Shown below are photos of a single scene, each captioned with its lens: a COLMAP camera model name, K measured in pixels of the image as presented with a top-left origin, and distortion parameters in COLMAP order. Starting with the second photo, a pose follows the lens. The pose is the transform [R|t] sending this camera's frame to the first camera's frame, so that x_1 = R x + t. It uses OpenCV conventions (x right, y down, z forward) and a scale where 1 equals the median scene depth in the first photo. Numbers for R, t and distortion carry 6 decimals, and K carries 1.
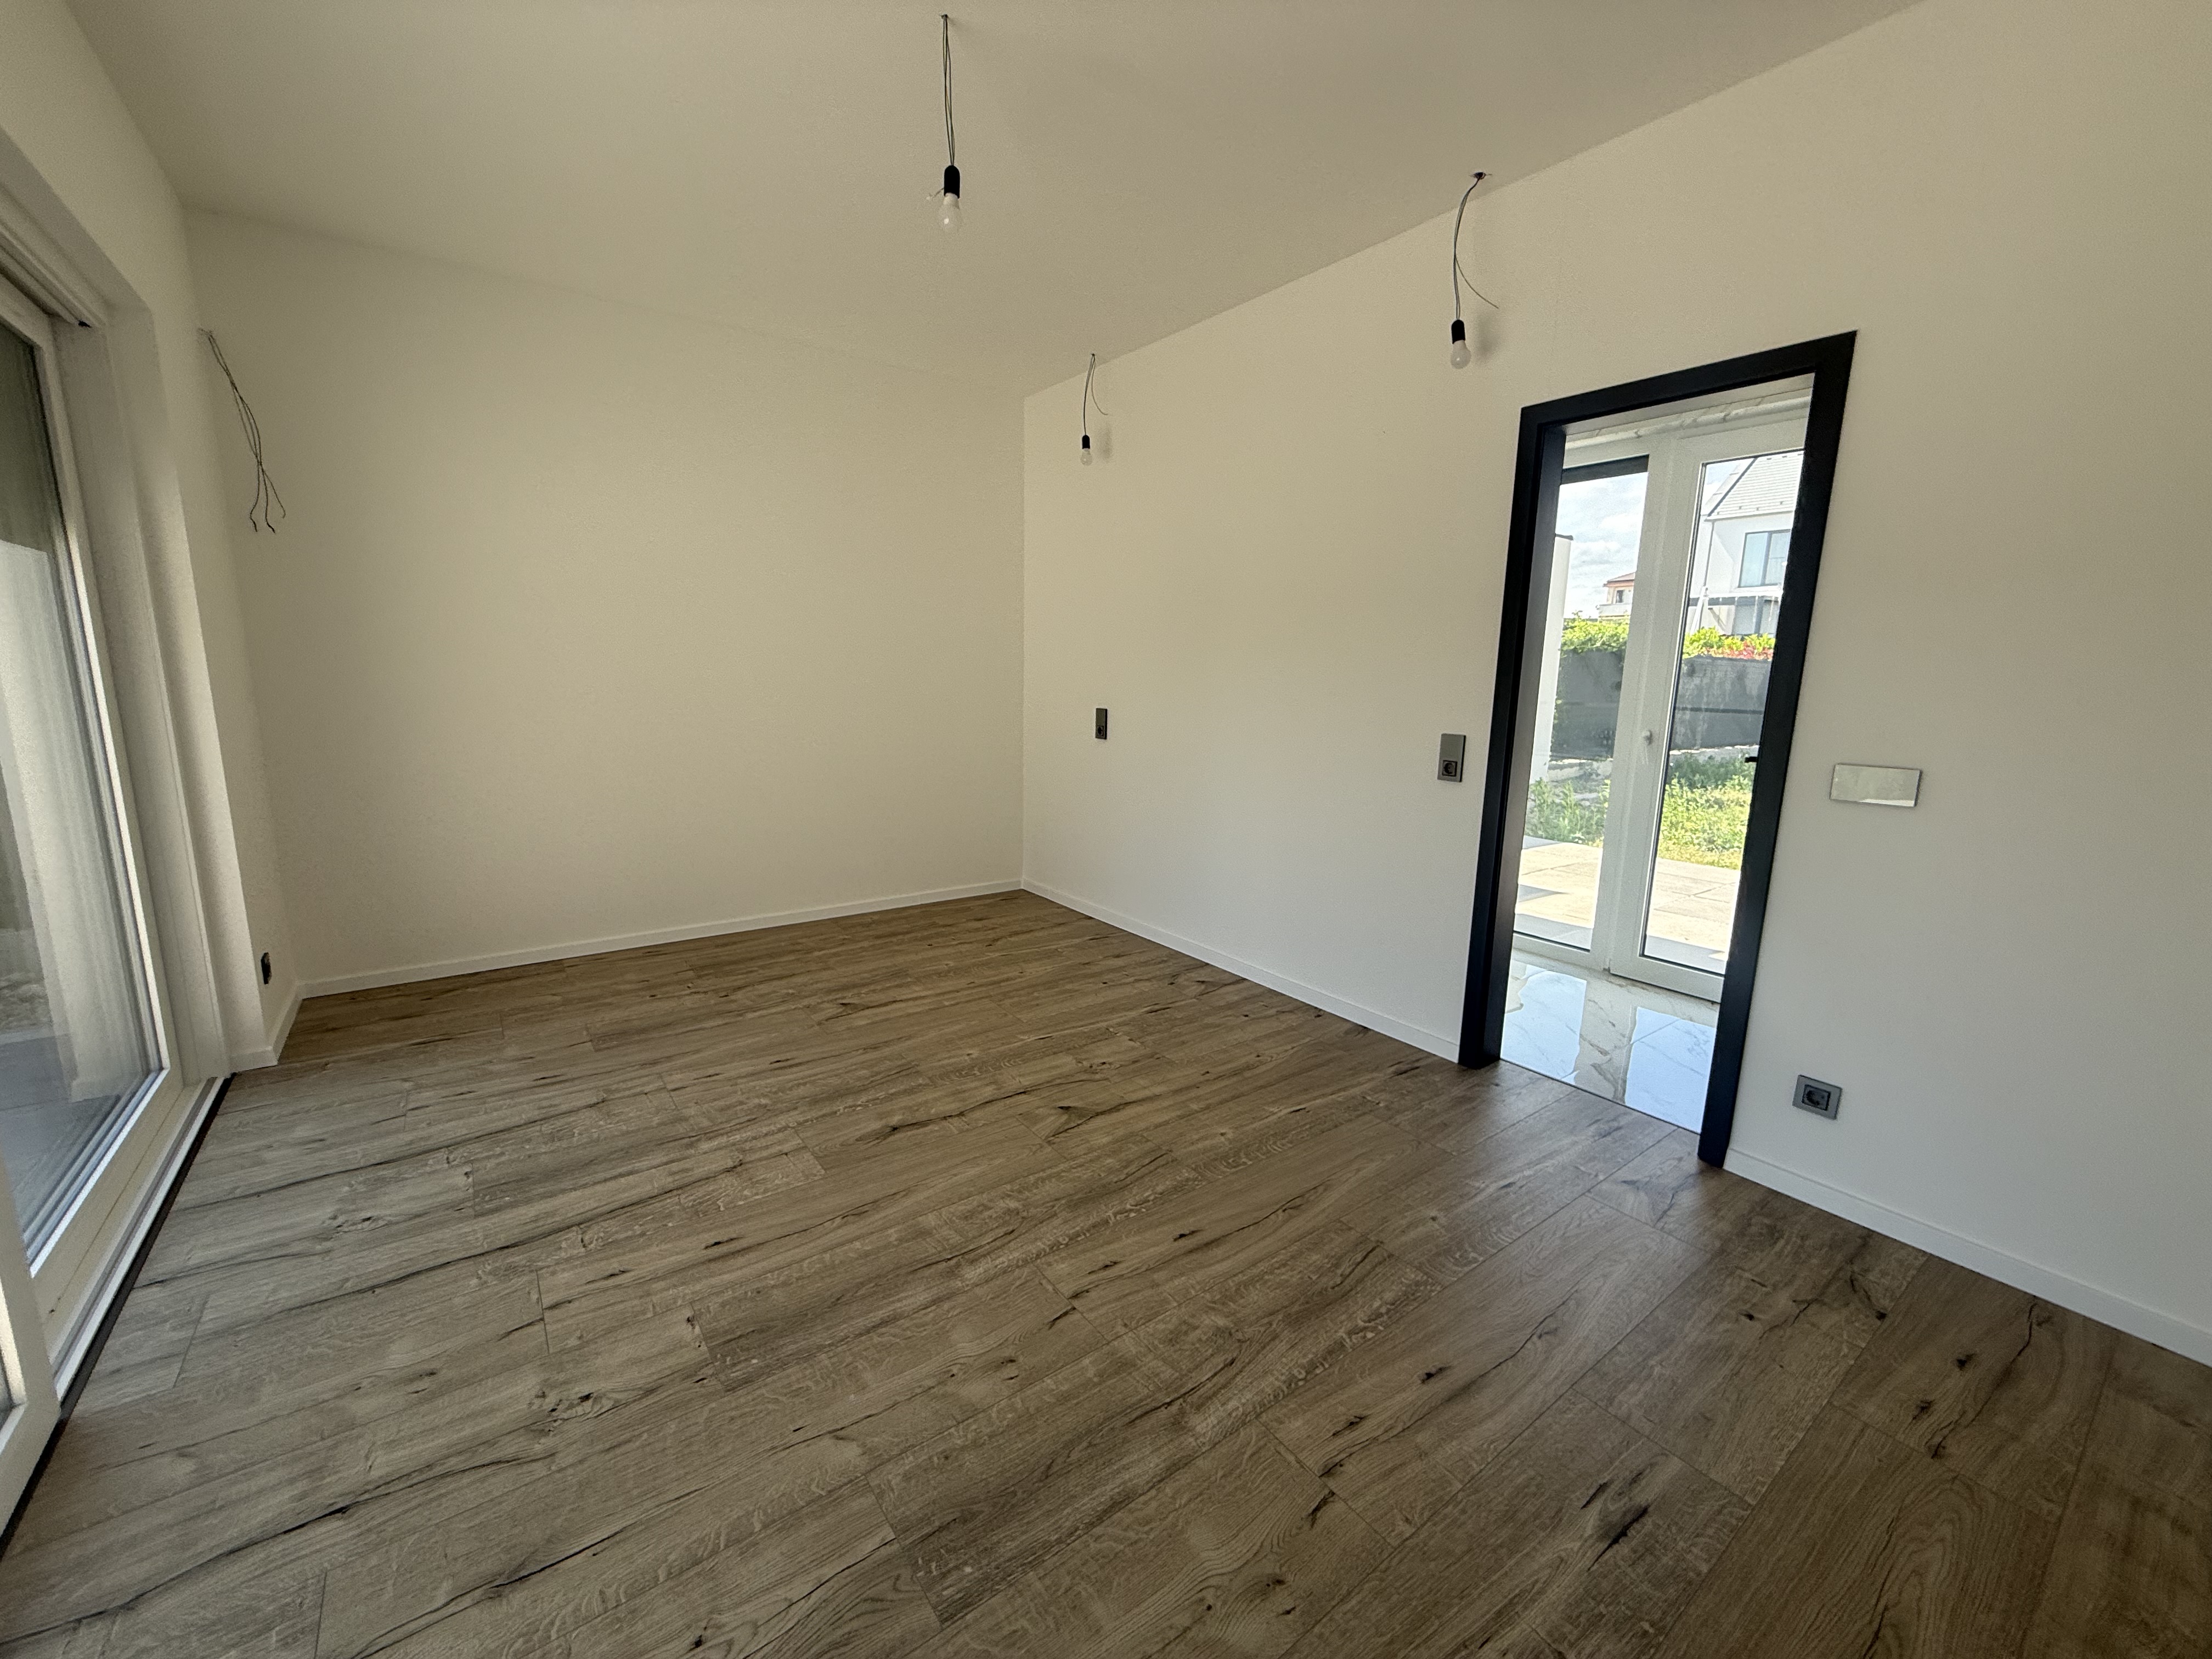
lens RADIAL K [[880.4, 0, 1099.1], [0, 880.4, 825.2], [0, 0, 1]] dist [-0.001791, 0.000661]
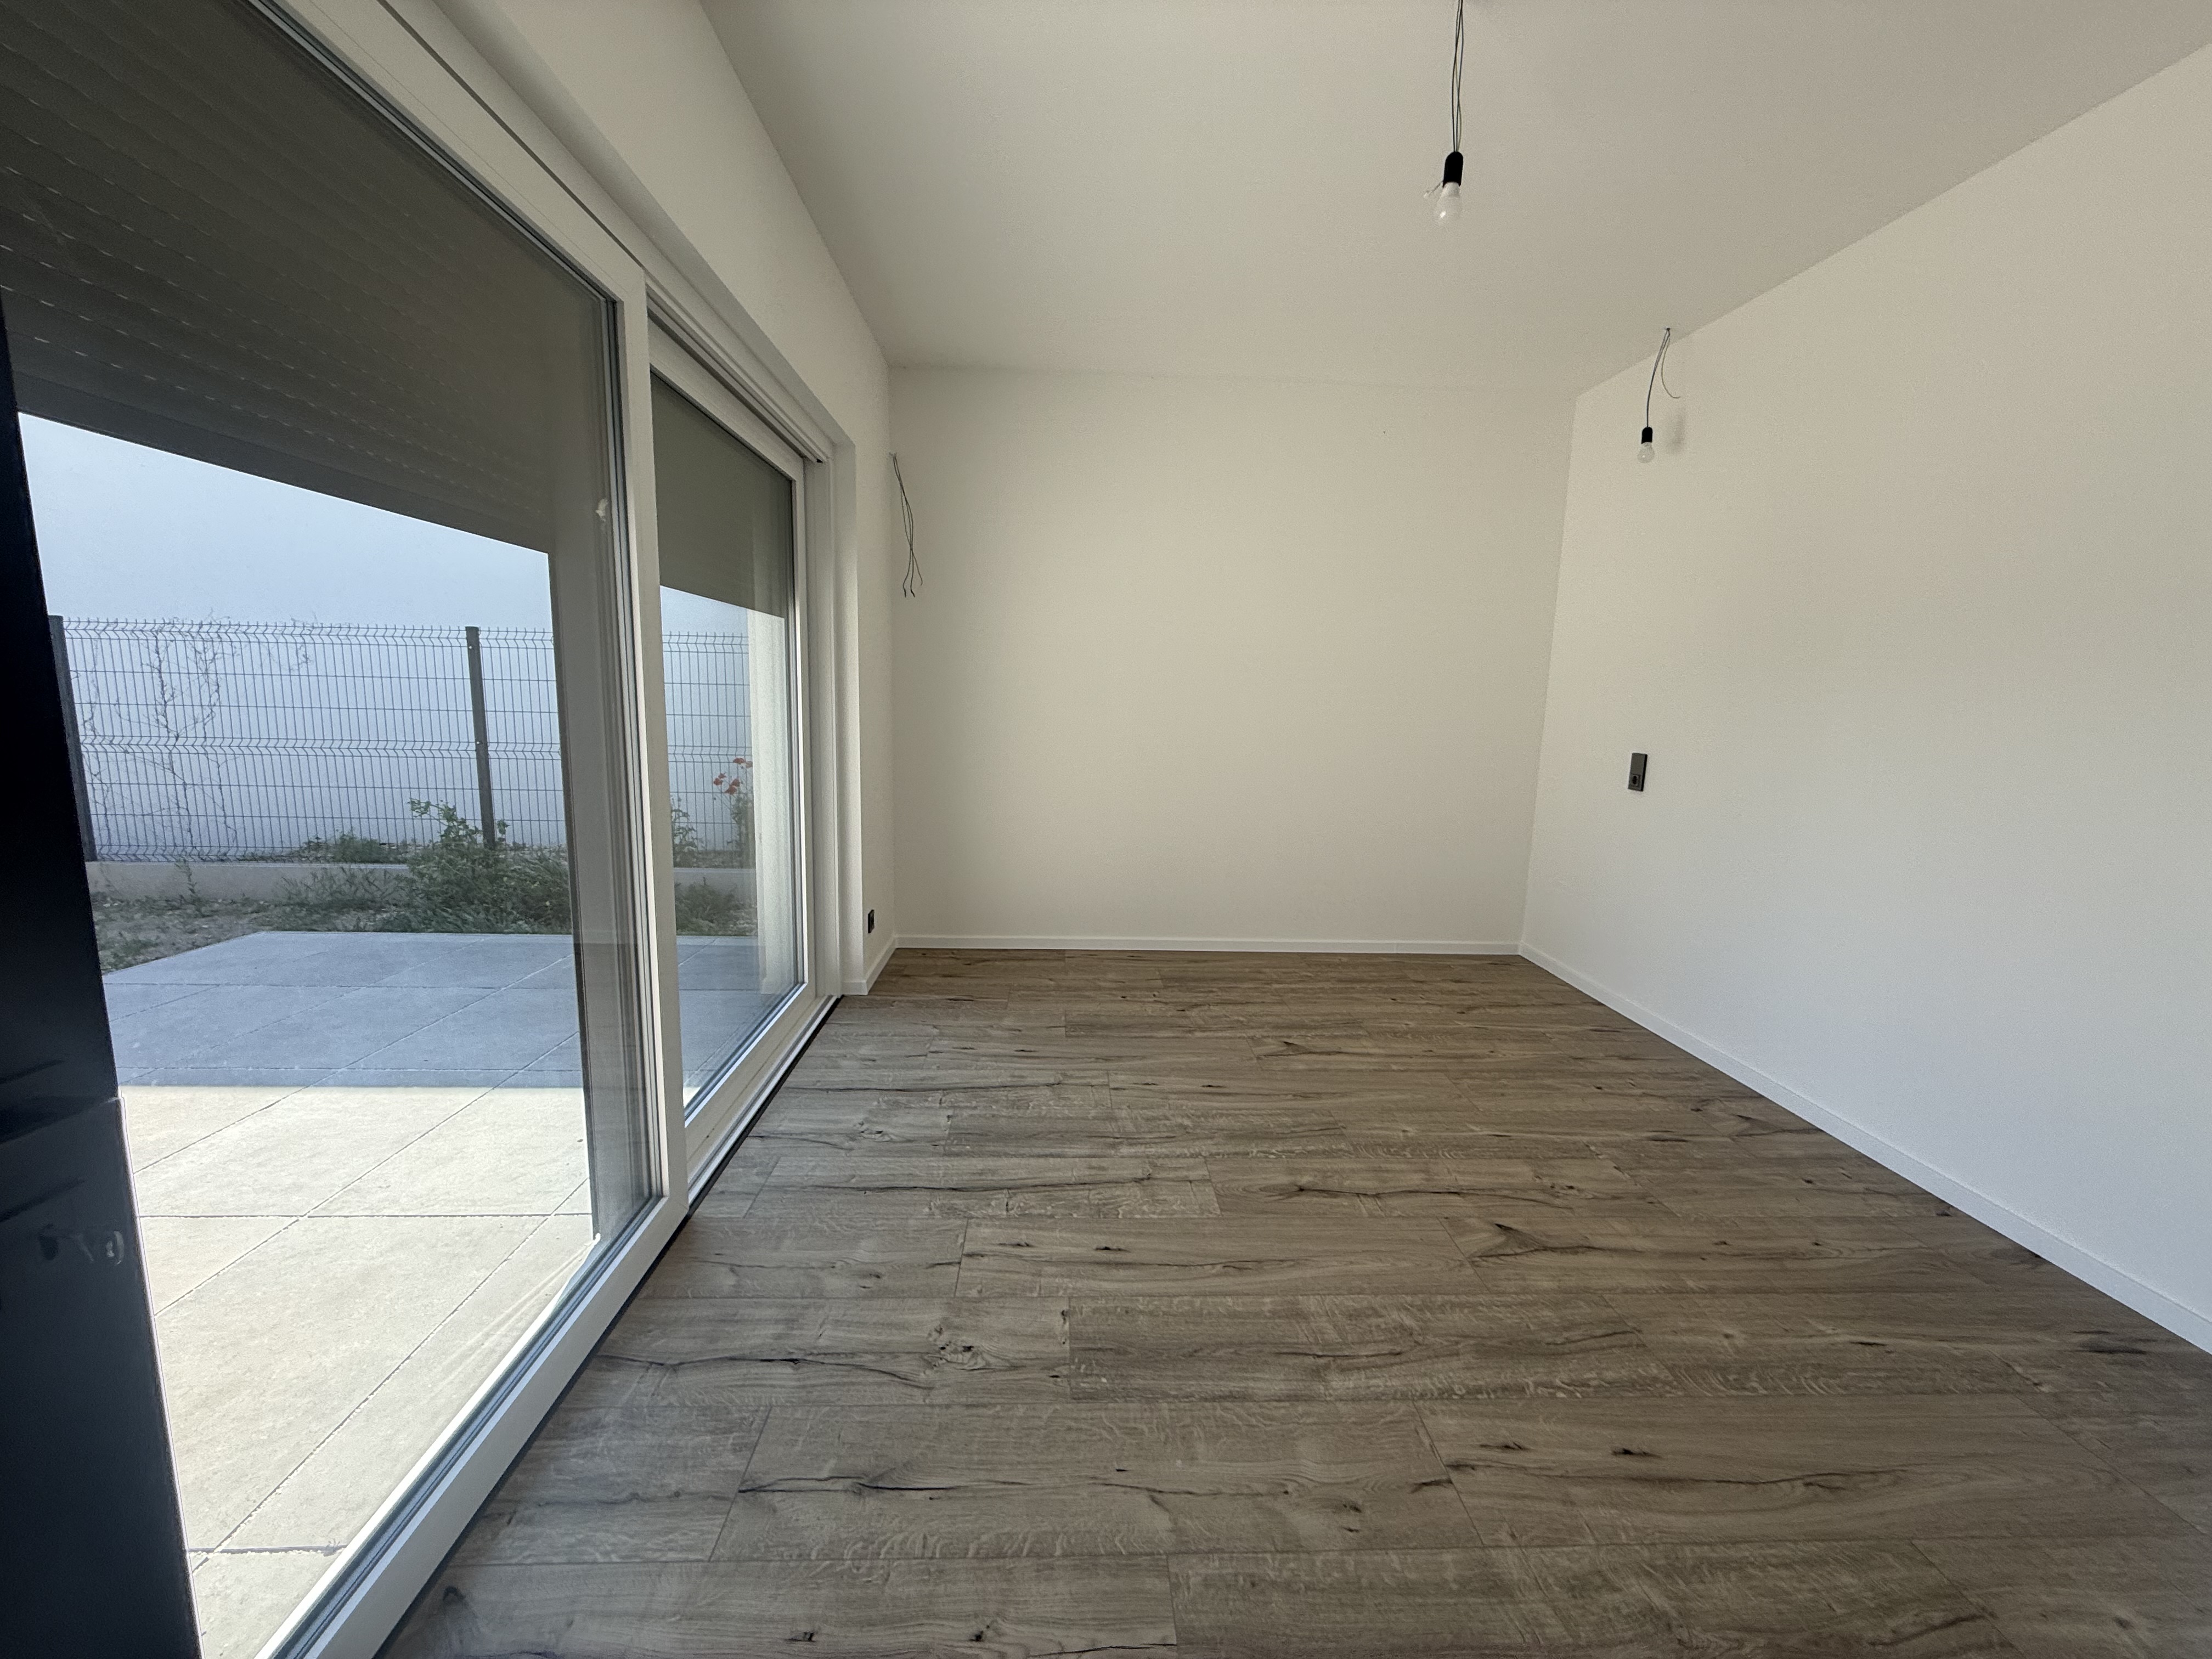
lens RADIAL K [[880.4, 0, 1099.1], [0, 880.4, 825.2], [0, 0, 1]] dist [-0.001791, 0.000661]
pose [[0.832415, 0.086245, -0.547401, 0.072171], [-0.106441, 0.994305, -0.005205, -0.014780], [0.543834, 0.062598, 0.836855, 0.074593]]
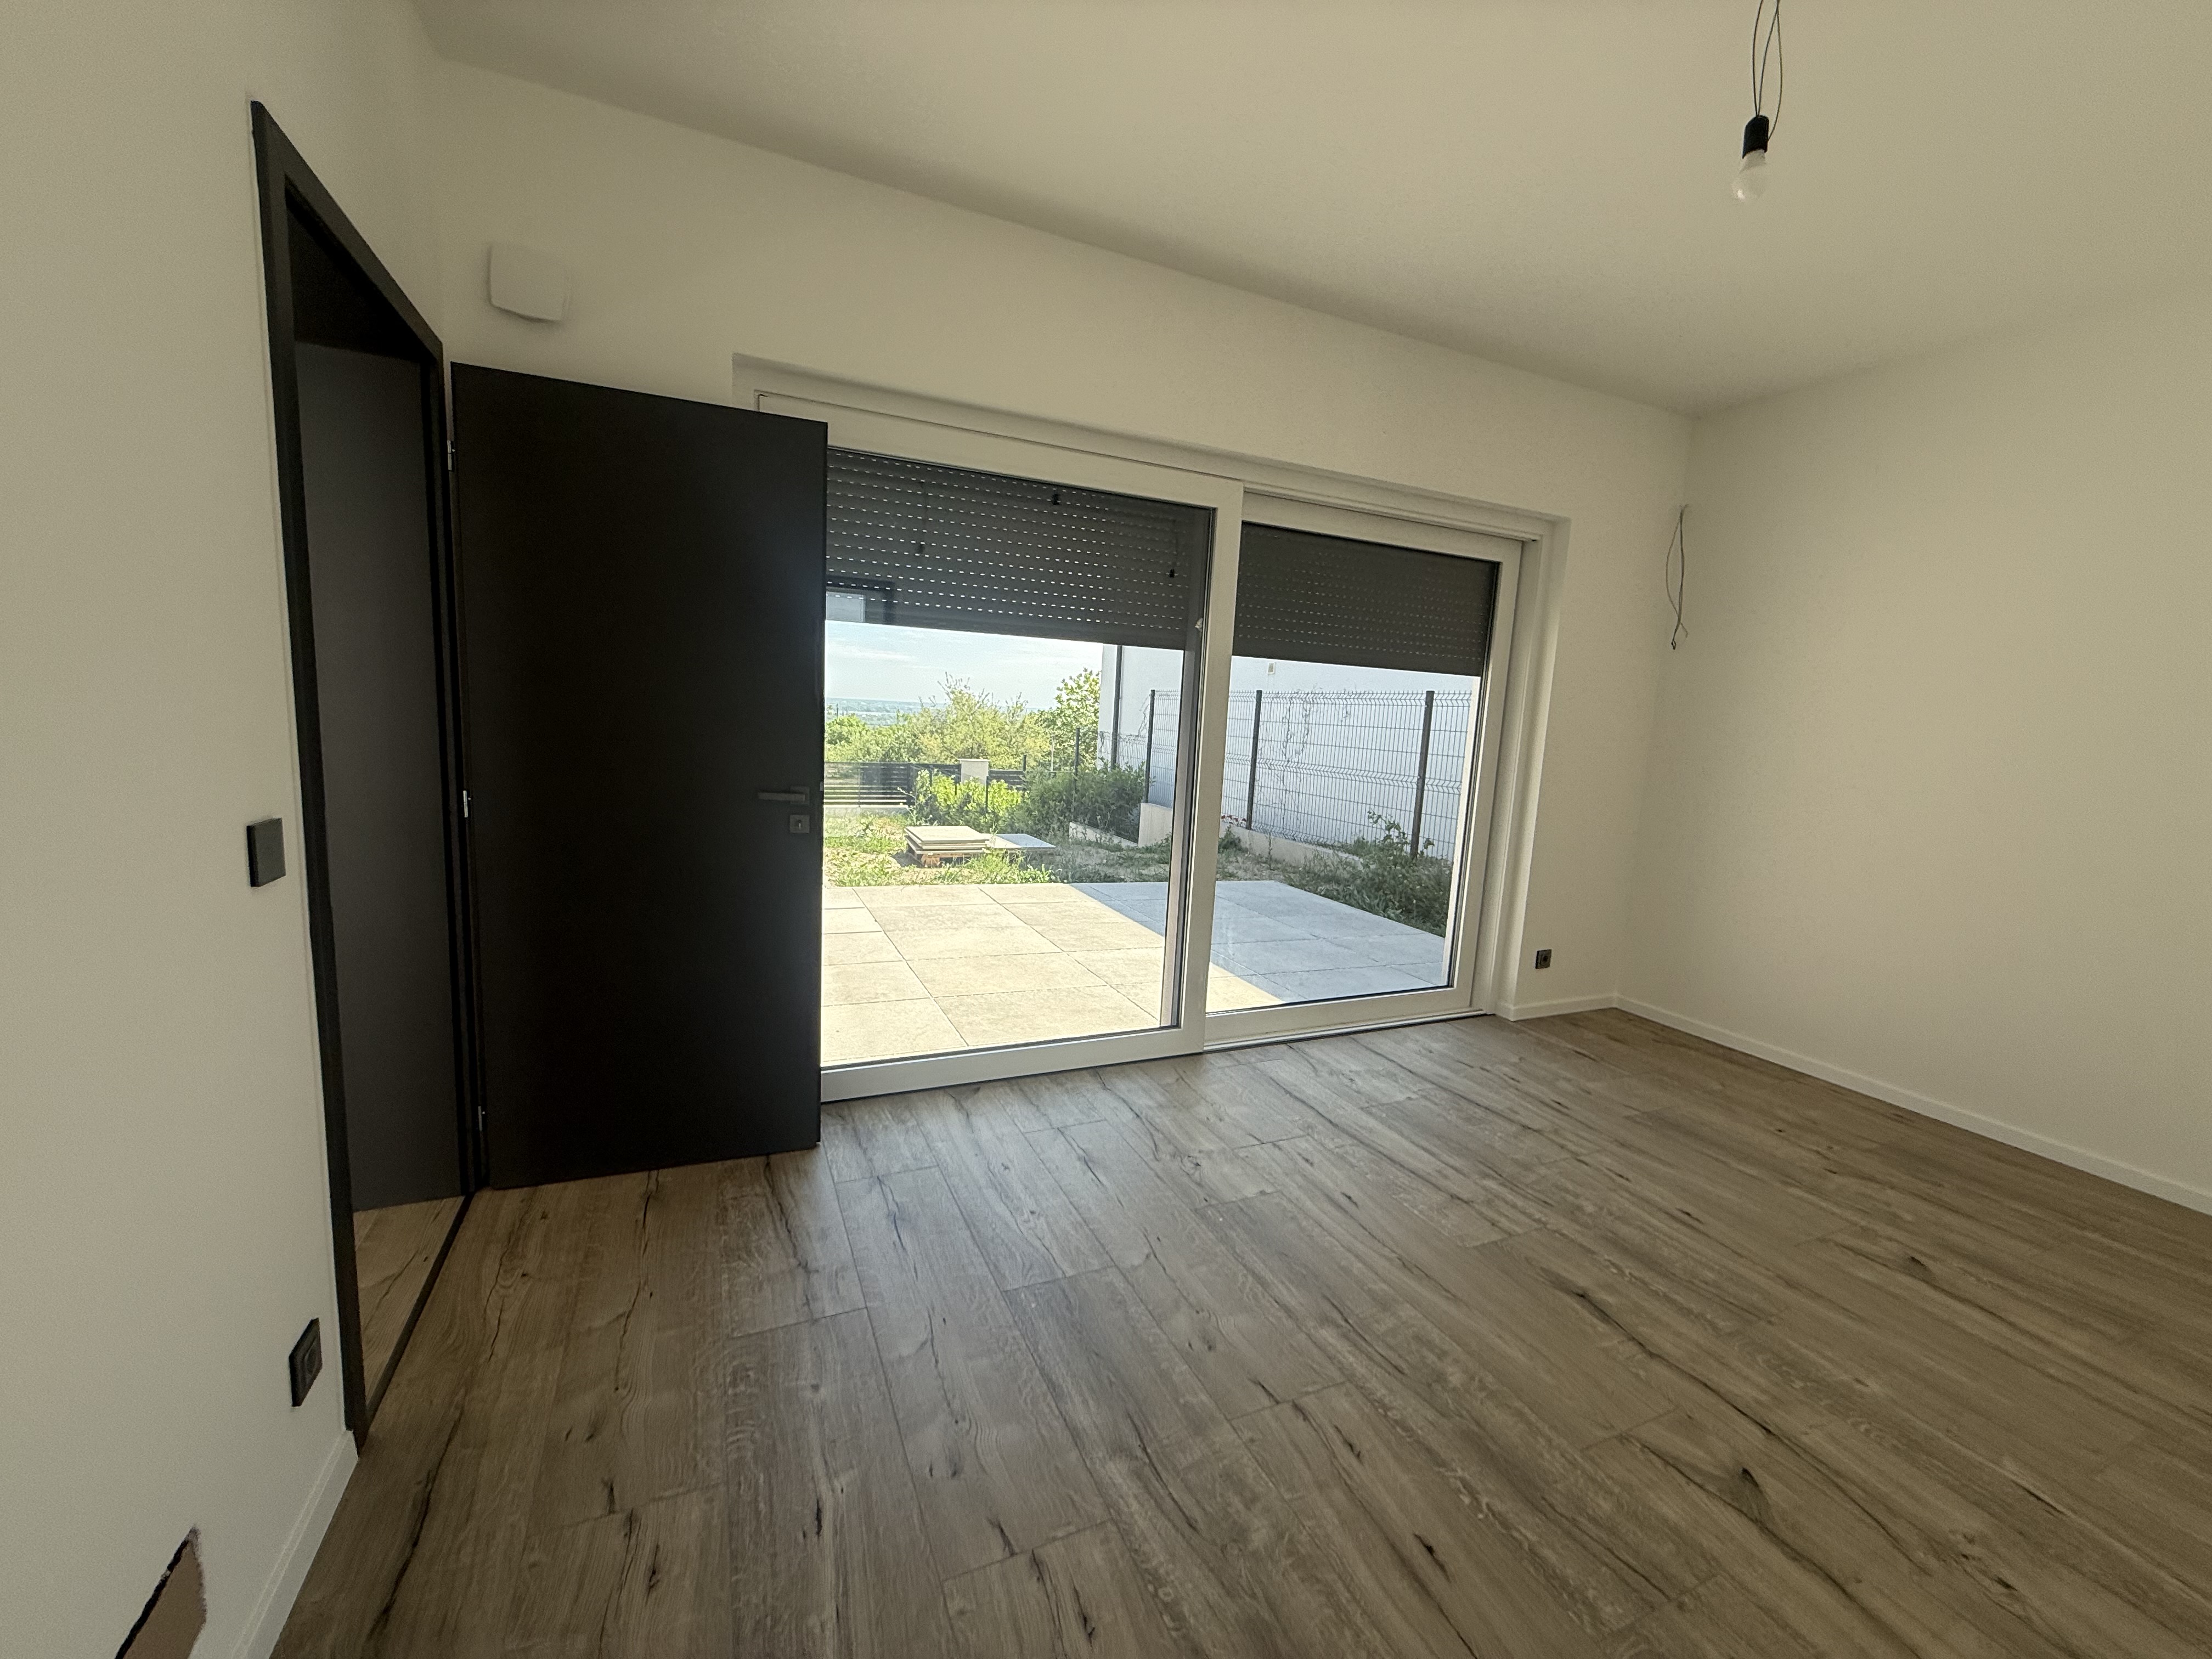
lens RADIAL K [[880.4, 0, 1099.1], [0, 880.4, 825.2], [0, 0, 1]] dist [-0.001791, 0.000661]
pose [[-0.205971, 0.101186, -0.973312, 0.660412], [-0.224029, 0.963347, 0.147559, -0.110903], [0.952568, 0.248443, -0.175753, 0.628825]]
